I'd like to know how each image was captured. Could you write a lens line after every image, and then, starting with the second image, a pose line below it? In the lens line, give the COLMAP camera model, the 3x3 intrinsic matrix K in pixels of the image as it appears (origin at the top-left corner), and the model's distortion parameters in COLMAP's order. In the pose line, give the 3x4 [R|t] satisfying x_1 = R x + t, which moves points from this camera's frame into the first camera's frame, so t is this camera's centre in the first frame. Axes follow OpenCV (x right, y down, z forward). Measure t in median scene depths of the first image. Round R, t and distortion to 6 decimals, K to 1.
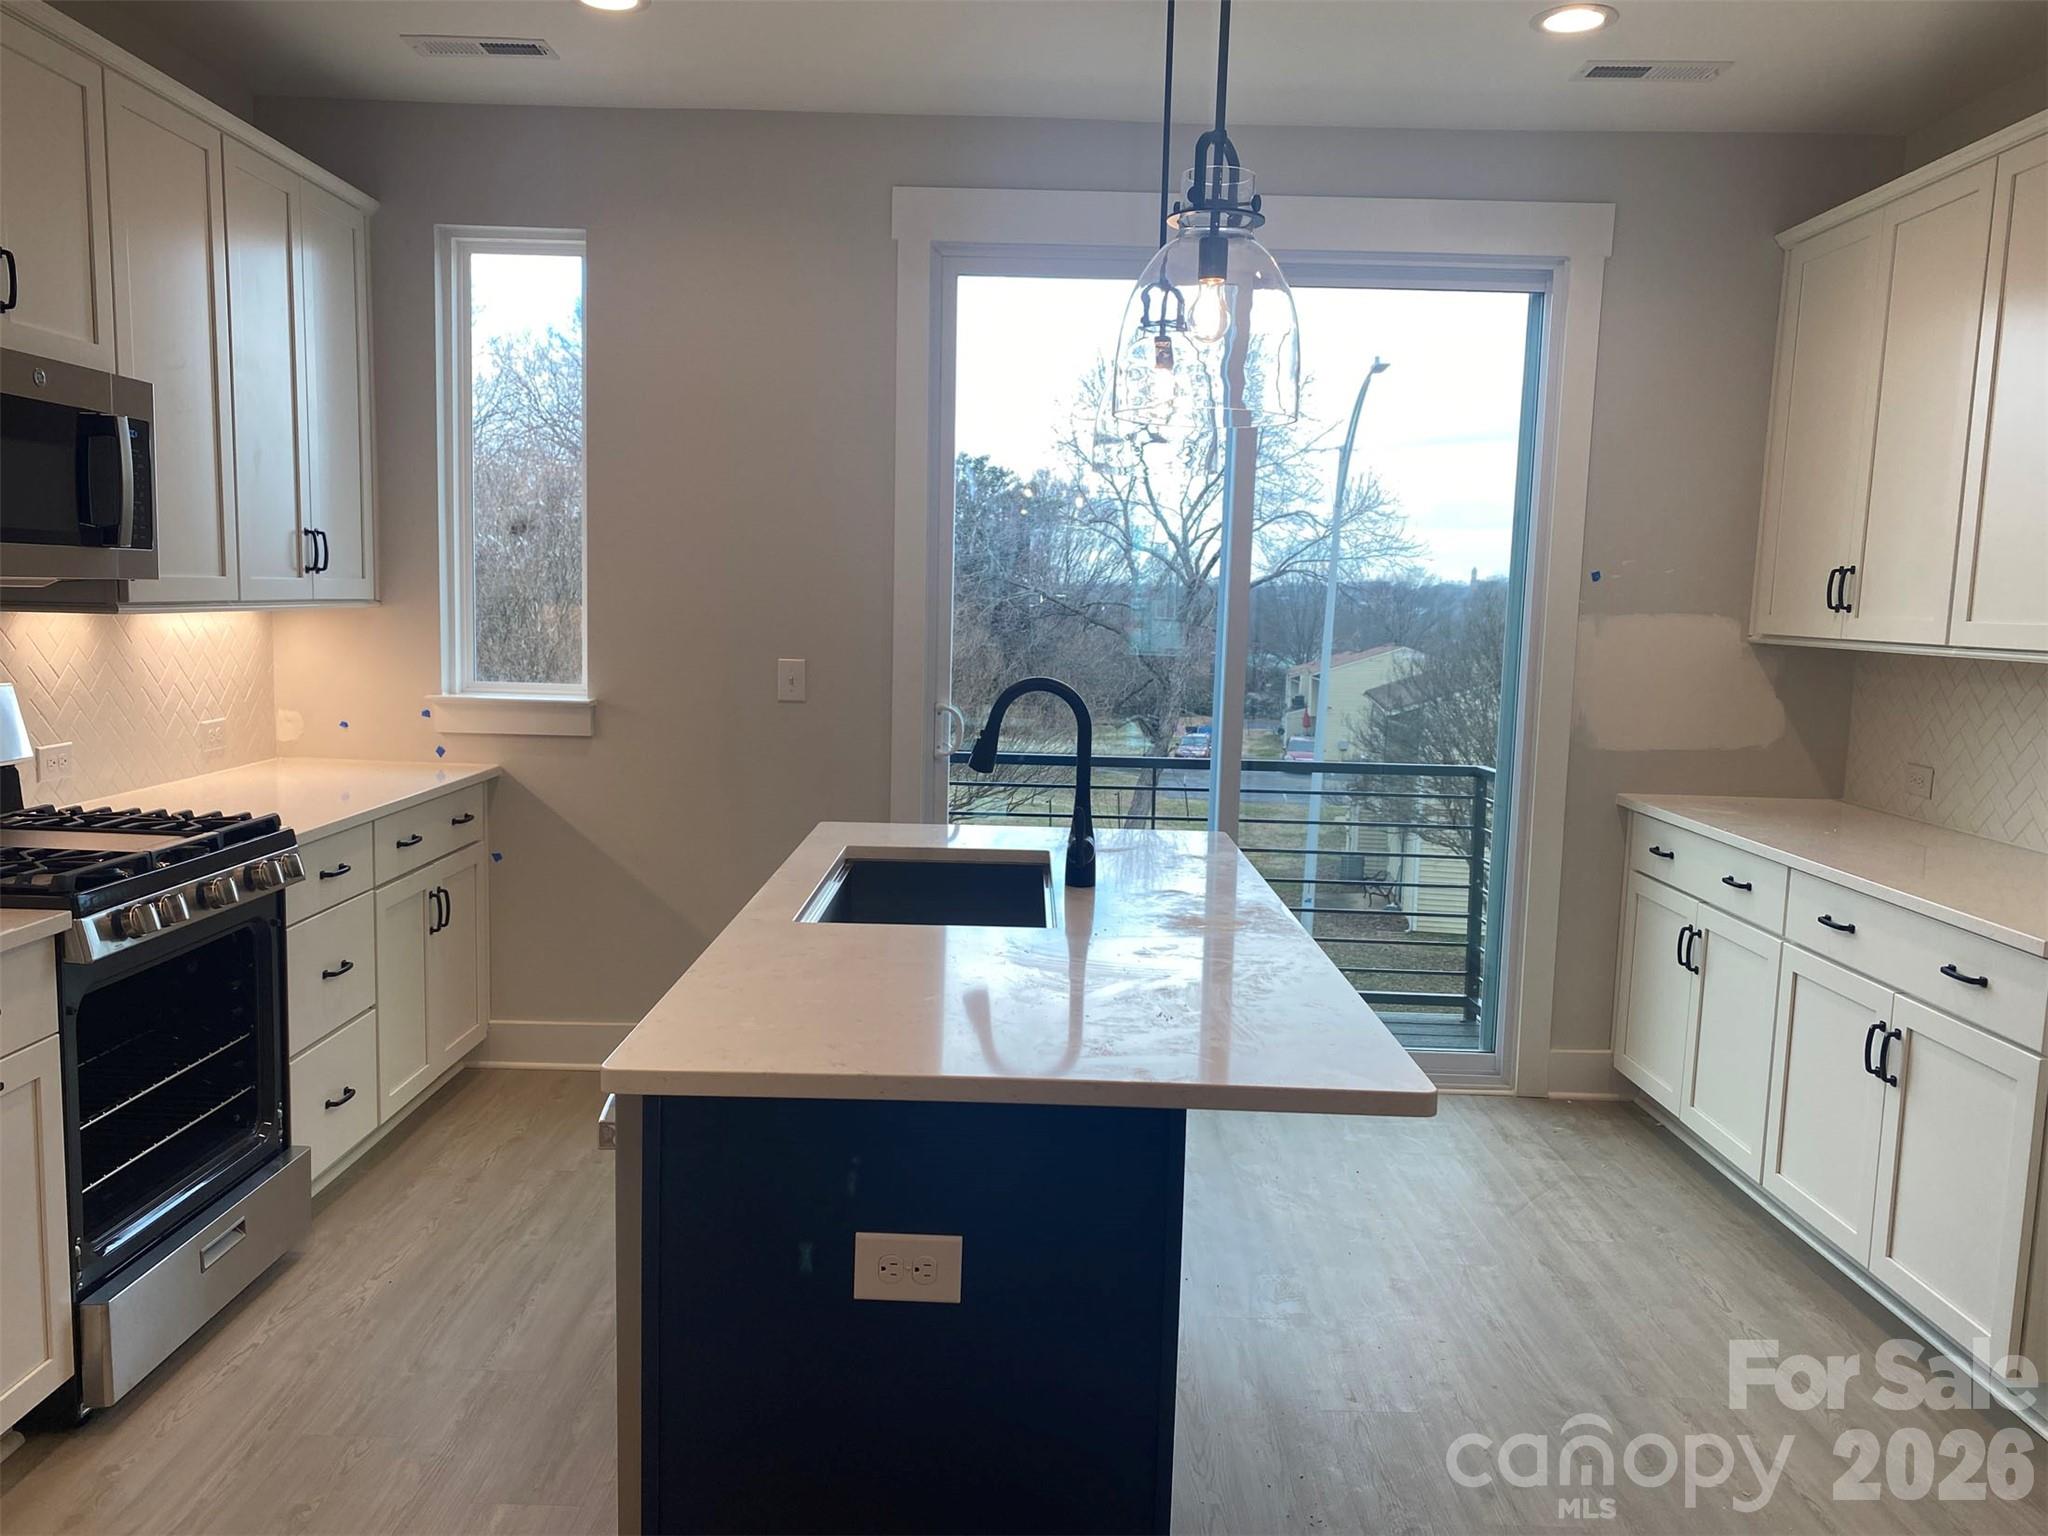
lens RADIAL K [[1552.2, 0, 1024.0], [0, 1552.2, 768.0], [0, 0, 1]] dist [-0.002797, -0.000244]
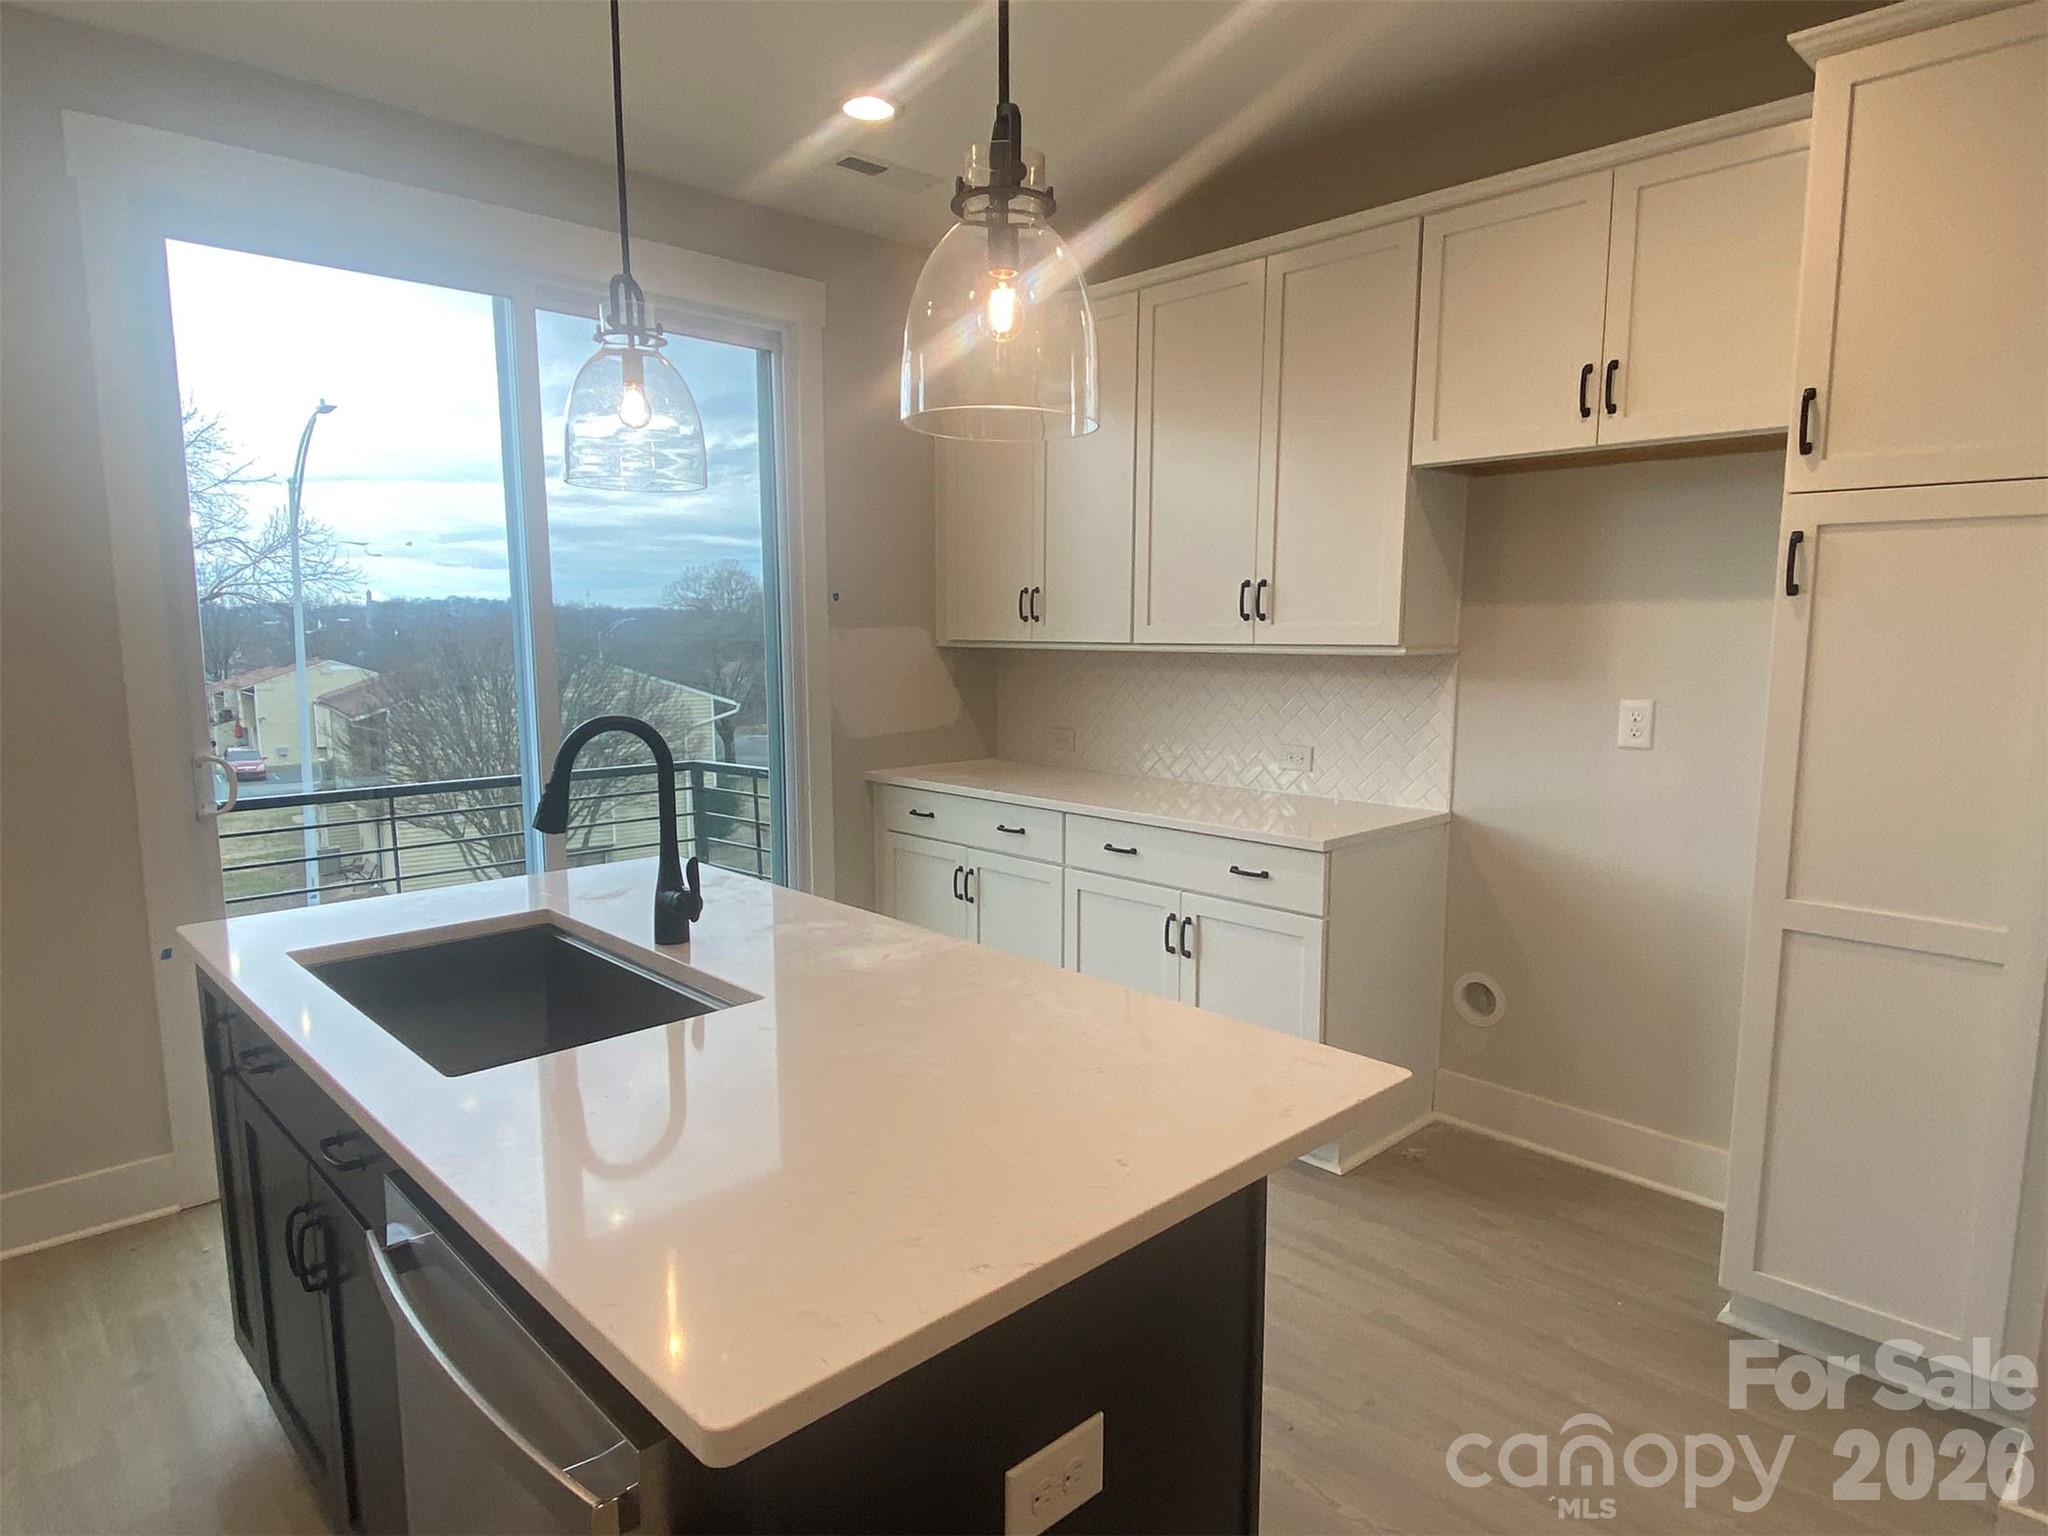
lens RADIAL K [[1180.3, 0, 1024.0], [0, 1180.3, 768.0], [0, 0, 1]] dist [0.039257, -0.000832]
pose [[0.713245, -0.107423, 0.692634, -0.191303], [0.094166, 0.993913, 0.057182, -0.029263], [-0.694560, 0.024438, 0.719019, 0.236246]]
